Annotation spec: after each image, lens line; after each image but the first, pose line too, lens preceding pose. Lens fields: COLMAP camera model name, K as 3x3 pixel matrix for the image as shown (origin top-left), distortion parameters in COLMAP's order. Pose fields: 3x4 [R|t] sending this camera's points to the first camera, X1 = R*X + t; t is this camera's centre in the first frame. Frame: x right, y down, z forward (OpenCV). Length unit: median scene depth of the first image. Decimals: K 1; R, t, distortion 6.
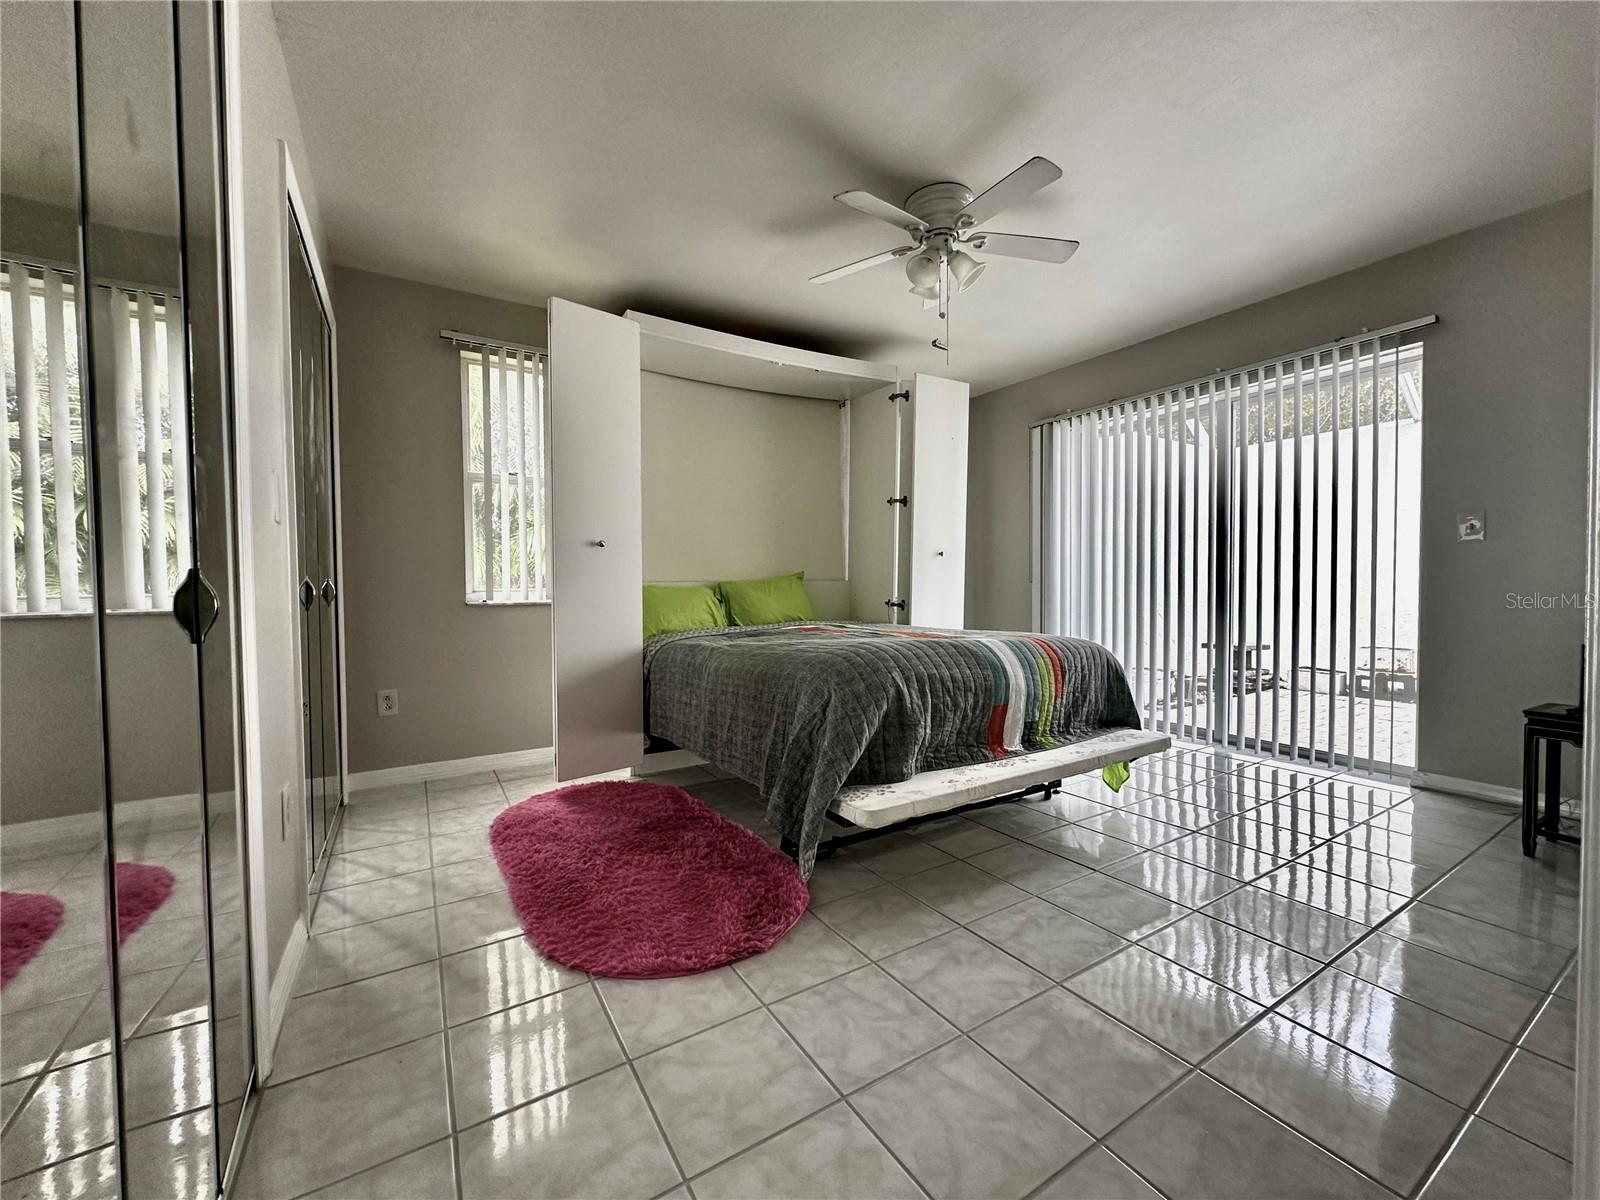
lens RADIAL K [[635.0, 0, 802.7], [0, 635.0, 600.0], [0, 0, 1]] dist [-0.002357, 0.000429]
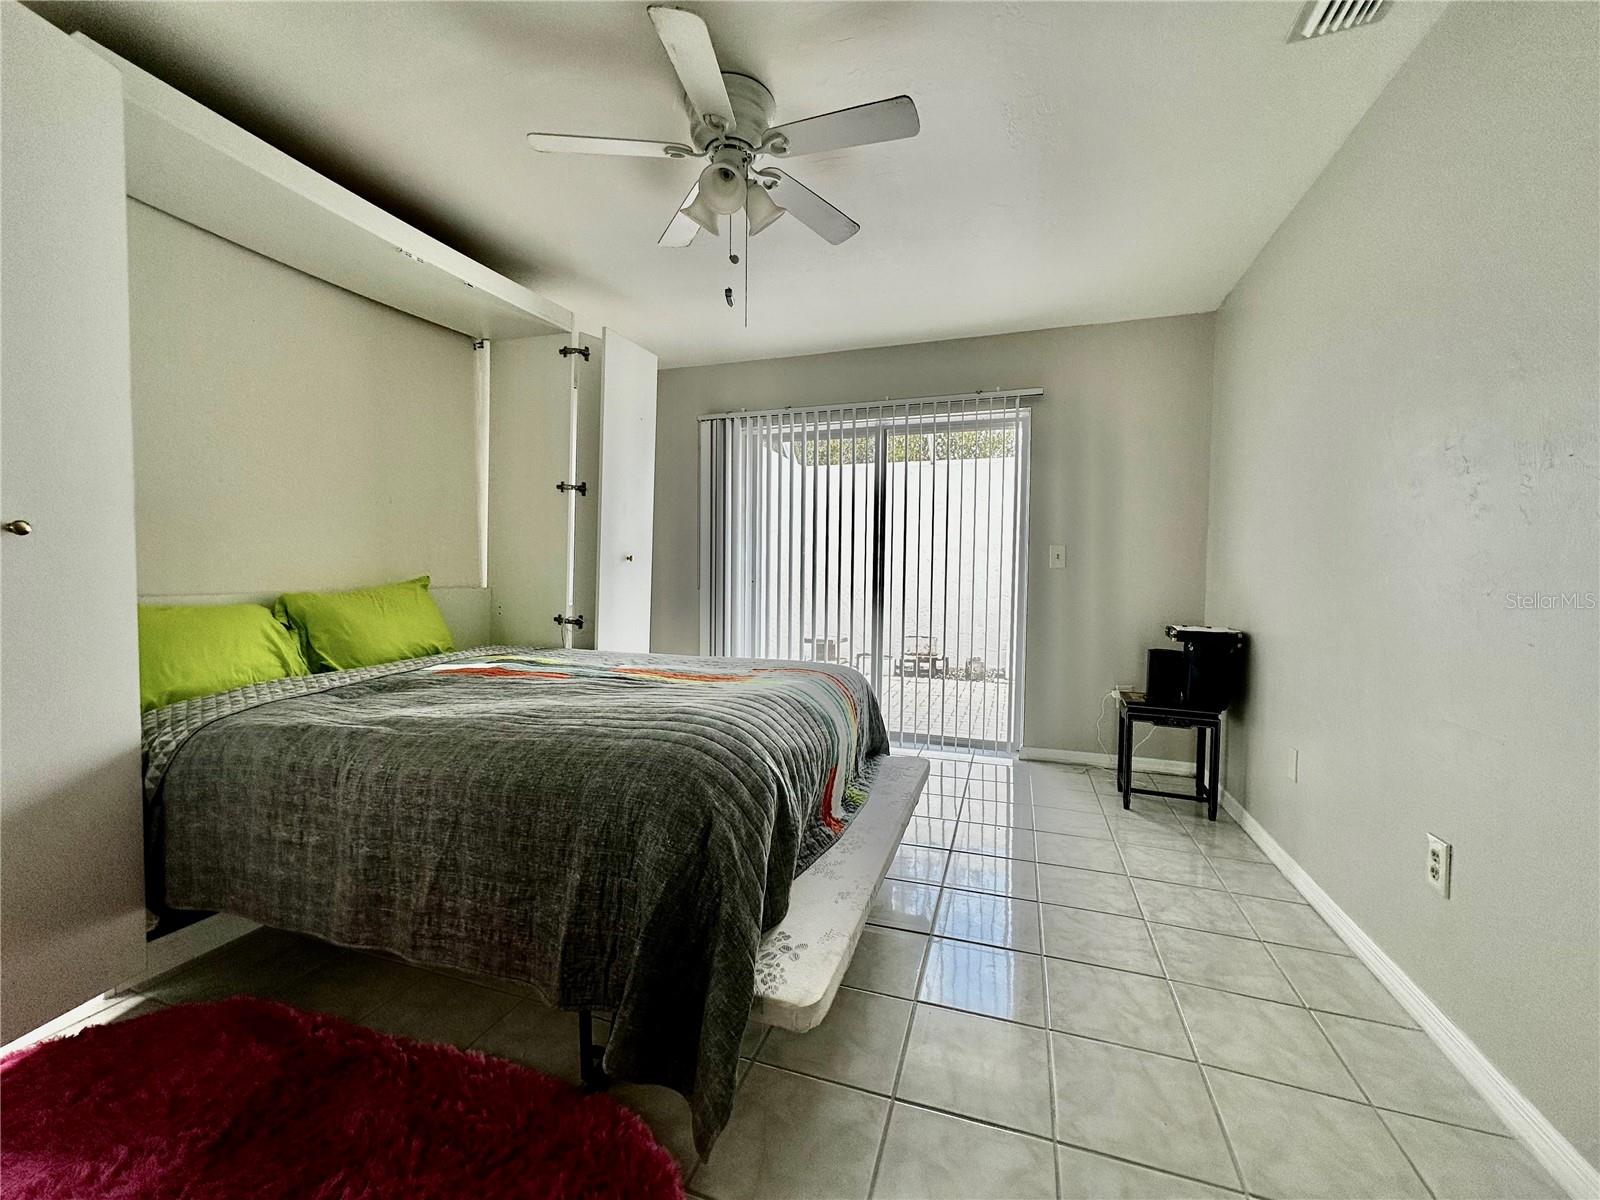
lens RADIAL K [[635.0, 0, 799.3], [0, 635.0, 600.3], [0, 0, 1]] dist [-0.002357, 0.000429]
pose [[0.770281, -0.010850, 0.637612, -0.146789], [-0.003080, 0.999780, 0.020734, -0.039607], [-0.637697, -0.017935, 0.770079, 0.252322]]
